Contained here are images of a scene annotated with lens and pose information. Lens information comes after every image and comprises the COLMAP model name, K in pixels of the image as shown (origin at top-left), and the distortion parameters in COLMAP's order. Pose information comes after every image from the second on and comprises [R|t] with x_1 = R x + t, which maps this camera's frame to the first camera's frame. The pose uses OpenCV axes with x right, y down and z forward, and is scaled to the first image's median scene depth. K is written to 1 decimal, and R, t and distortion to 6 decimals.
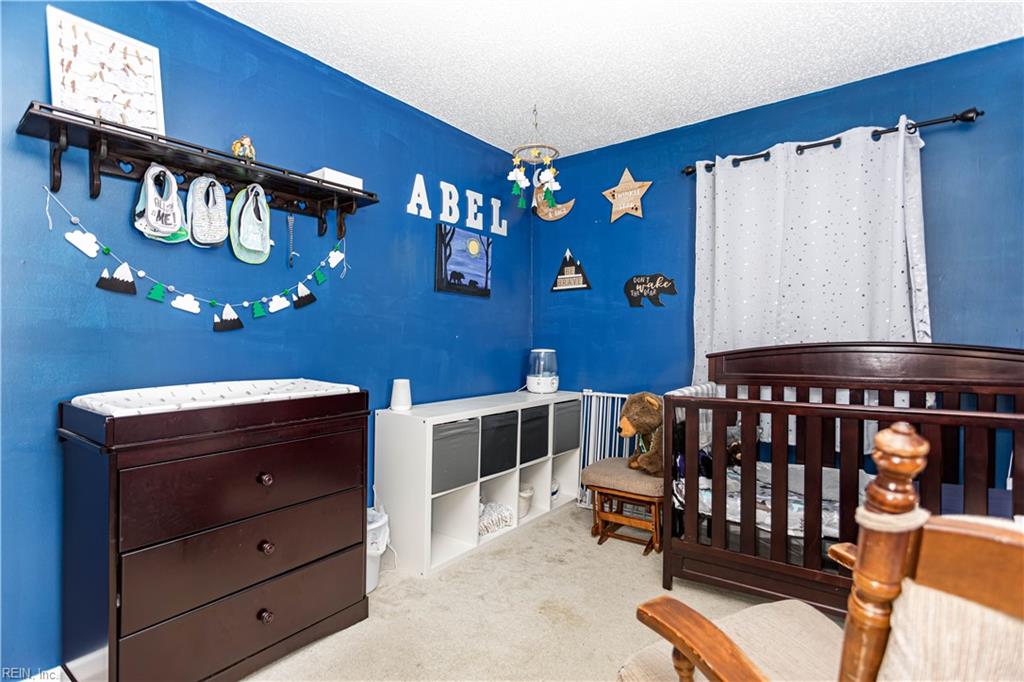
lens RADIAL K [[503.3, 0, 532.5], [0, 503.3, 341.5], [0, 0, 1]] dist [-0.001118, 0.000033]
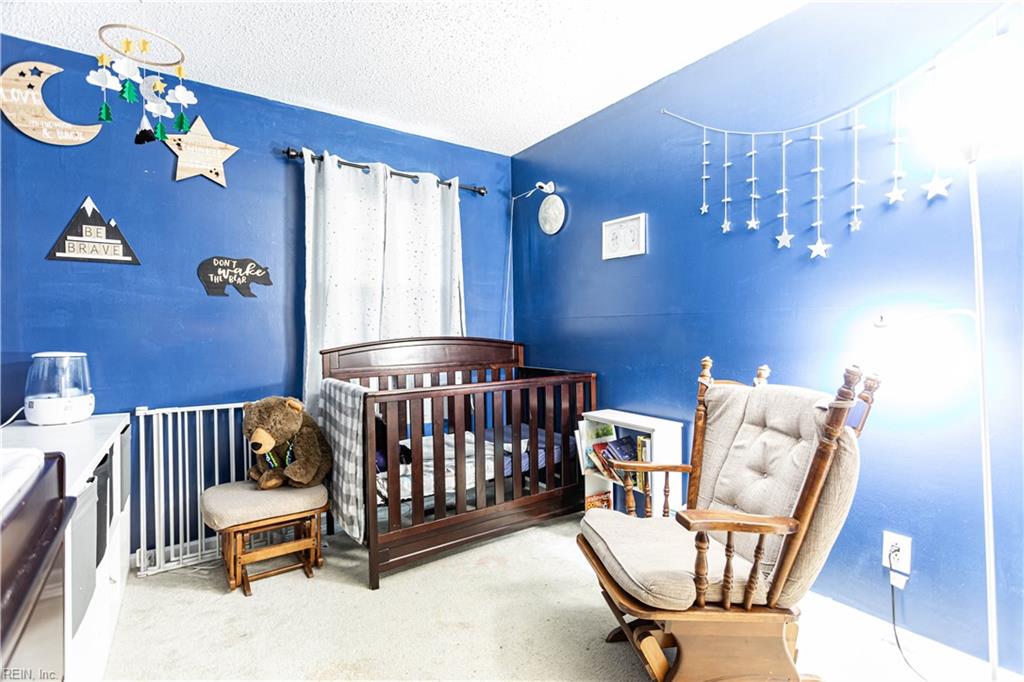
lens RADIAL K [[492.3, 0, 502.7], [0, 492.3, 339.4], [0, 0, 1]] dist [0.000425, 0.000438]
pose [[0.337501, -0.005363, 0.941310, -0.391050], [0.009444, 0.999953, 0.002311, 0.003885], [-0.941278, 0.008110, 0.337535, 0.313525]]
